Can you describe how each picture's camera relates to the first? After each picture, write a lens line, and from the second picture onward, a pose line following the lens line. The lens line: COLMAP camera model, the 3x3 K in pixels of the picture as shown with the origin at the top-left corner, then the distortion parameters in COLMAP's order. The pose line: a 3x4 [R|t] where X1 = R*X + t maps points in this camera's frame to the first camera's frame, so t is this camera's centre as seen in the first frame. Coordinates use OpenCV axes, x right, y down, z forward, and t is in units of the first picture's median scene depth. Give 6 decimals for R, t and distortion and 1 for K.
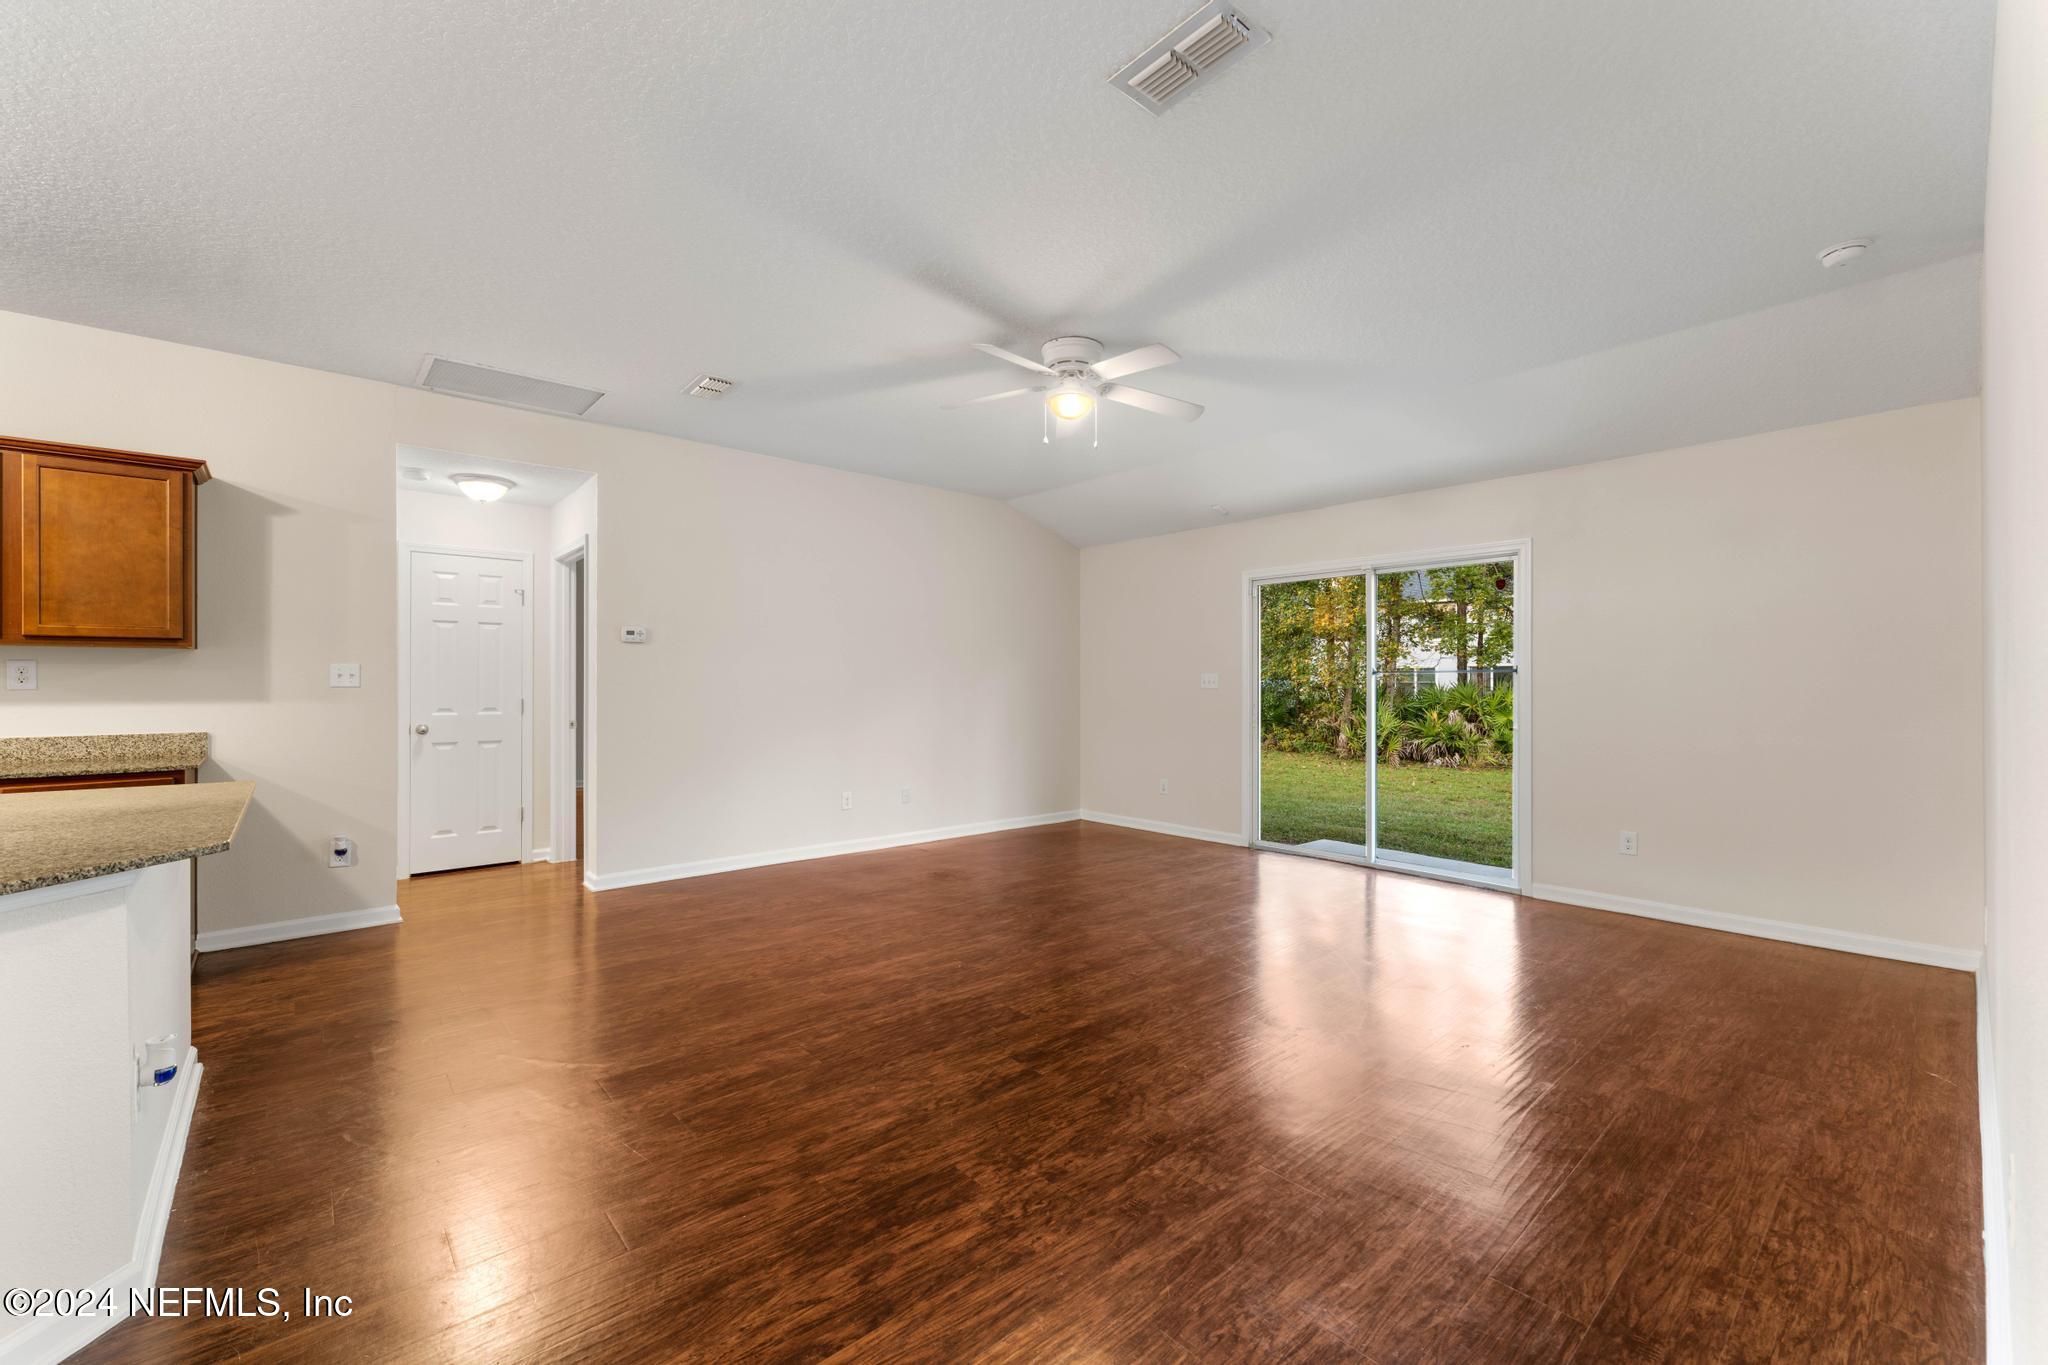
lens RADIAL K [[821.5, 0, 1014.9], [0, 821.5, 690.1], [0, 0, 1]] dist [0.002296, -0.000101]
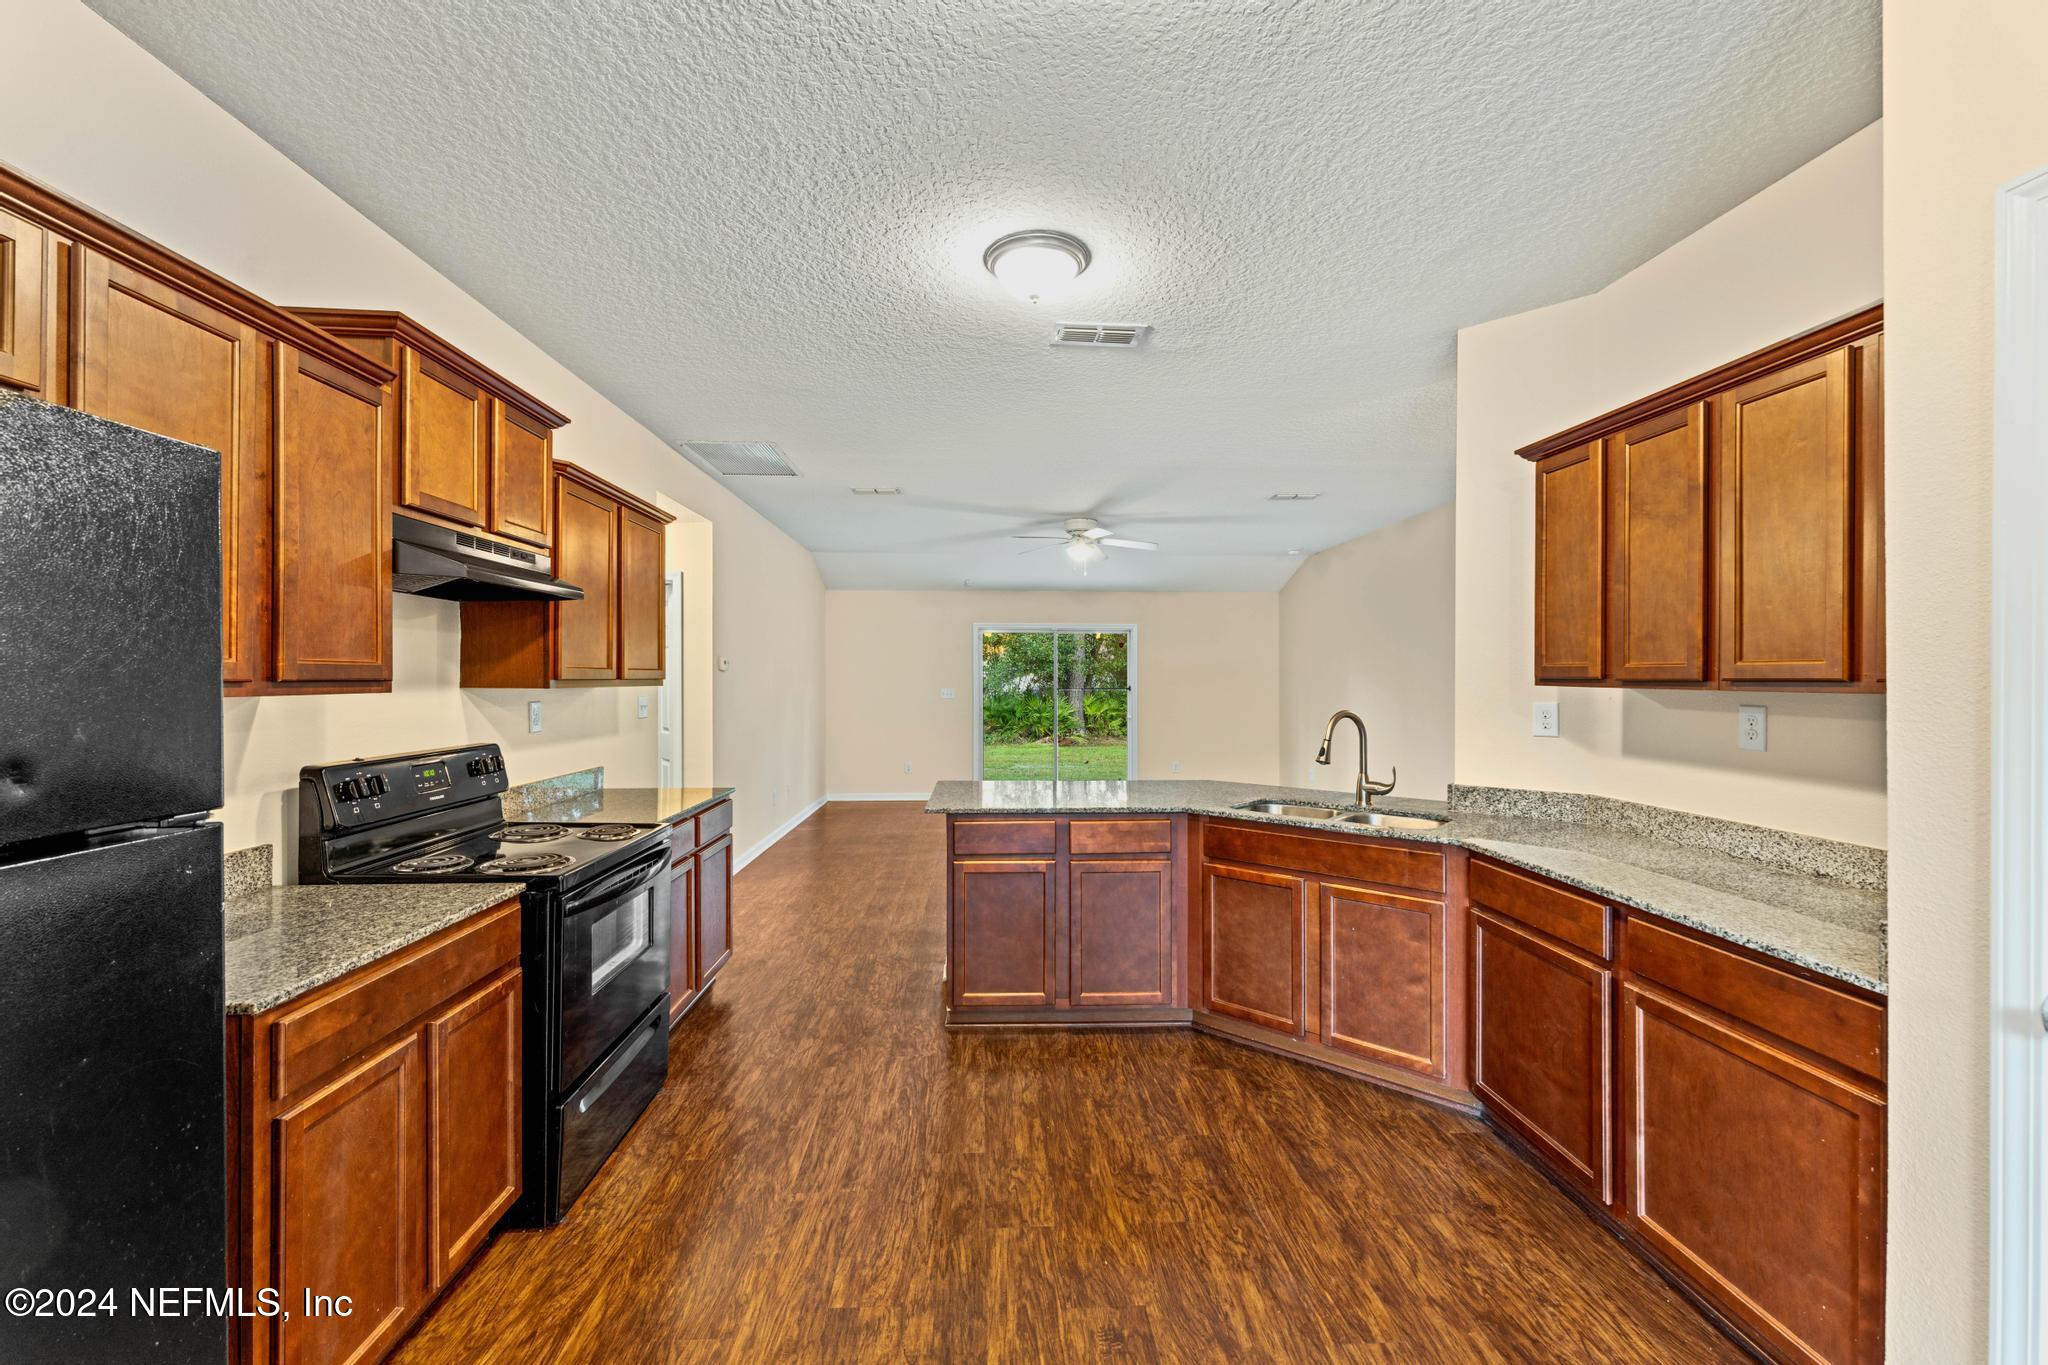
lens RADIAL K [[821.5, 0, 1029.6], [0, 821.5, 678.6], [0, 0, 1]] dist [0.002296, -0.000101]
pose [[0.606247, 0.001849, 0.795274, -1.628950], [0.002087, 0.999990, -0.003916, -0.058676], [-0.795273, 0.004034, 0.606237, -0.044509]]
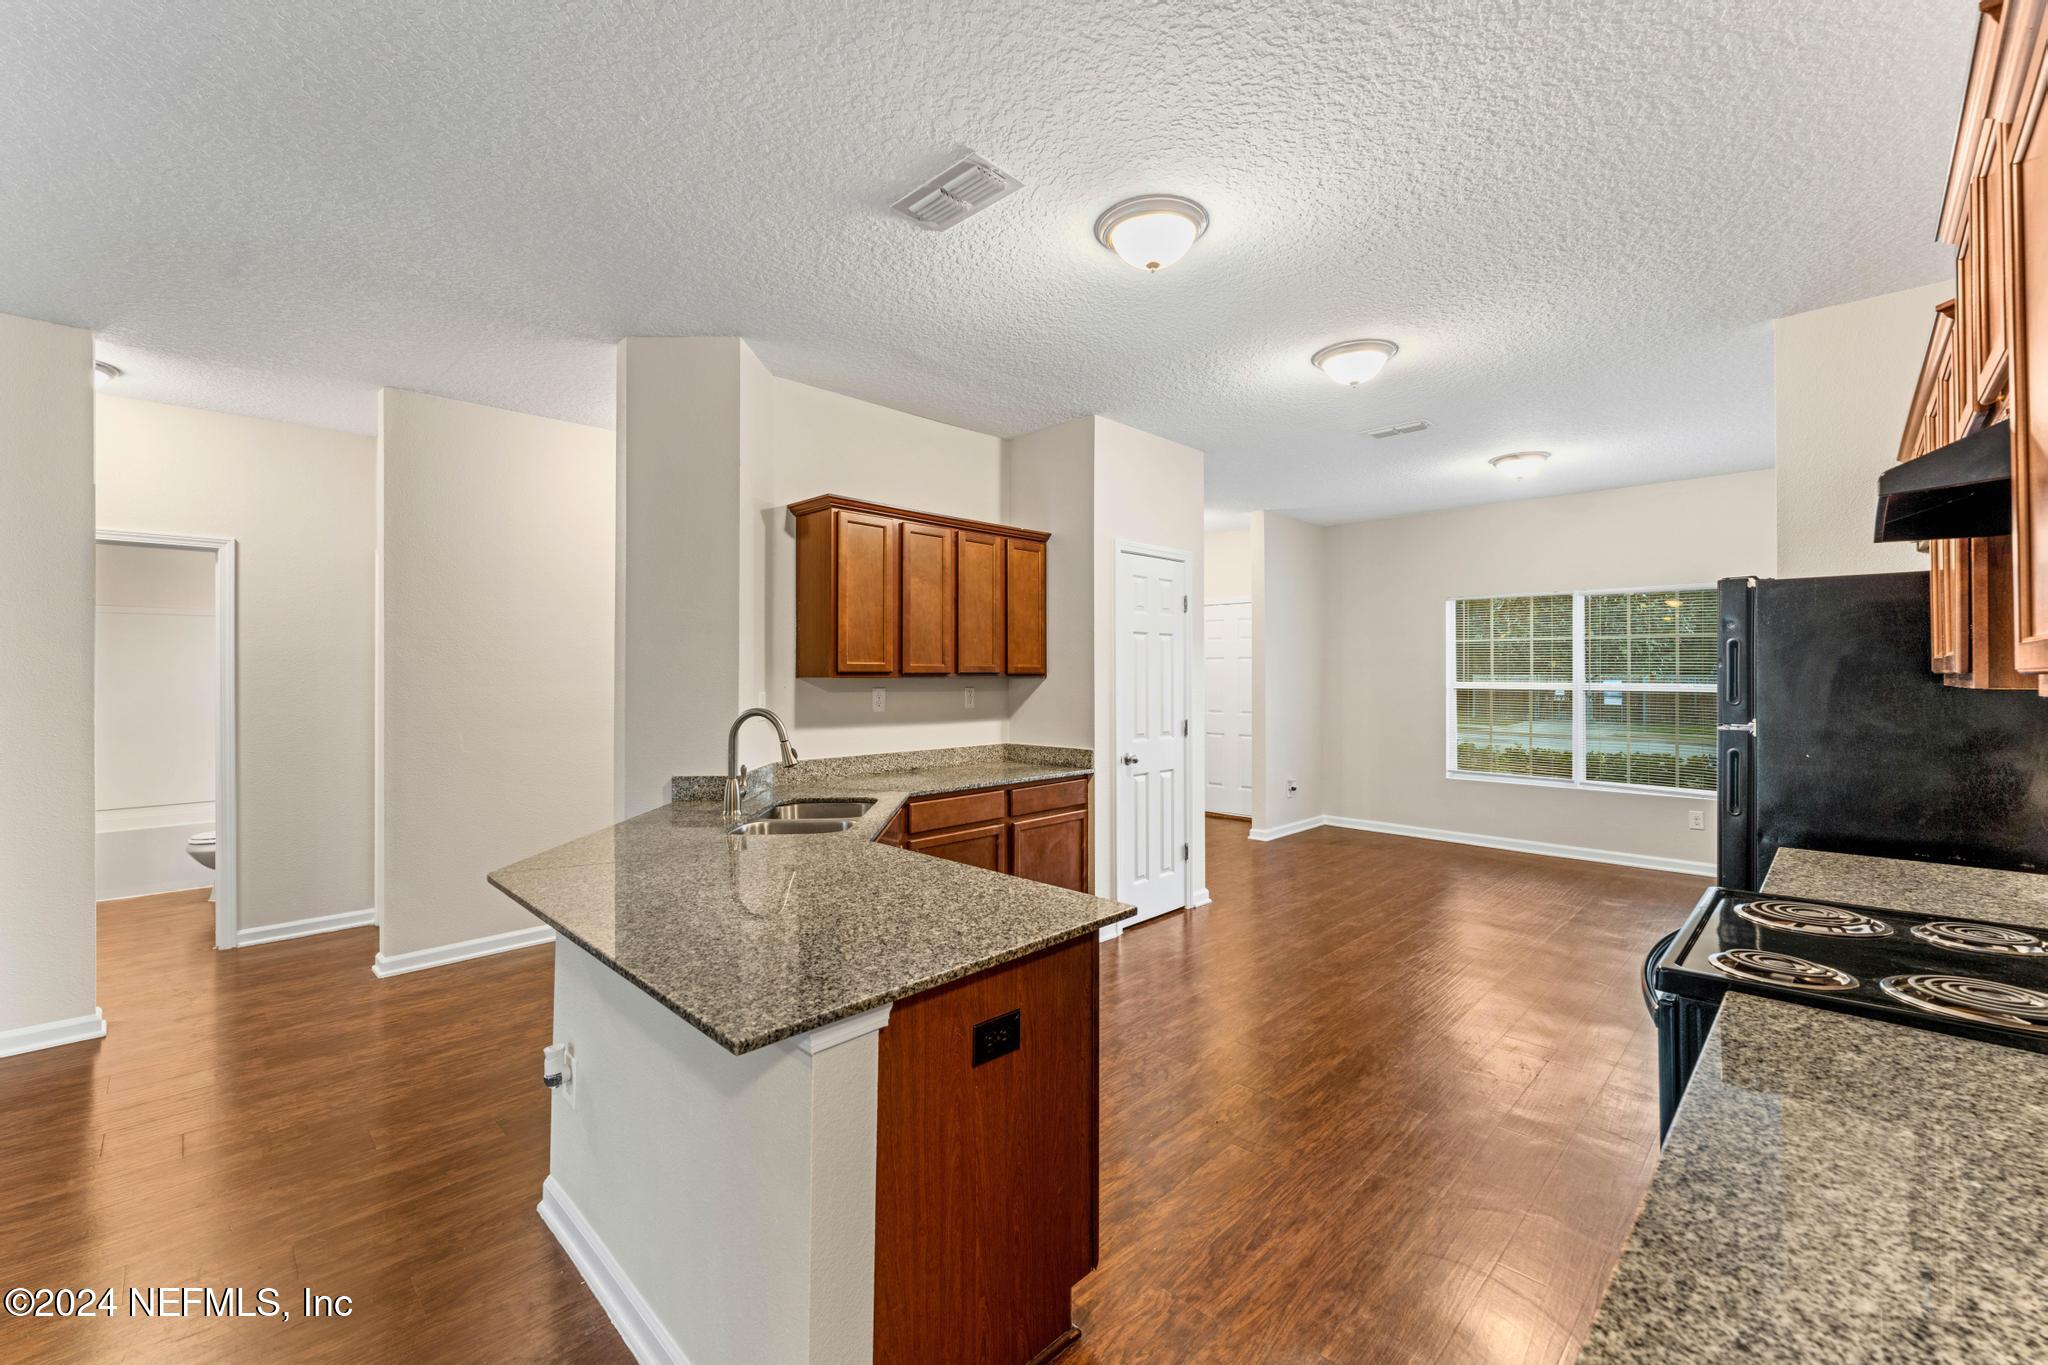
lens RADIAL K [[821.5, 0, 1015.3], [0, 821.5, 673.2], [0, 0, 1]] dist [0.002296, -0.000101]
pose [[-0.997555, 0.003414, -0.069808, -0.834472], [0.003053, 0.999981, 0.005286, -0.065096], [0.069825, 0.005060, -0.997546, 1.140268]]
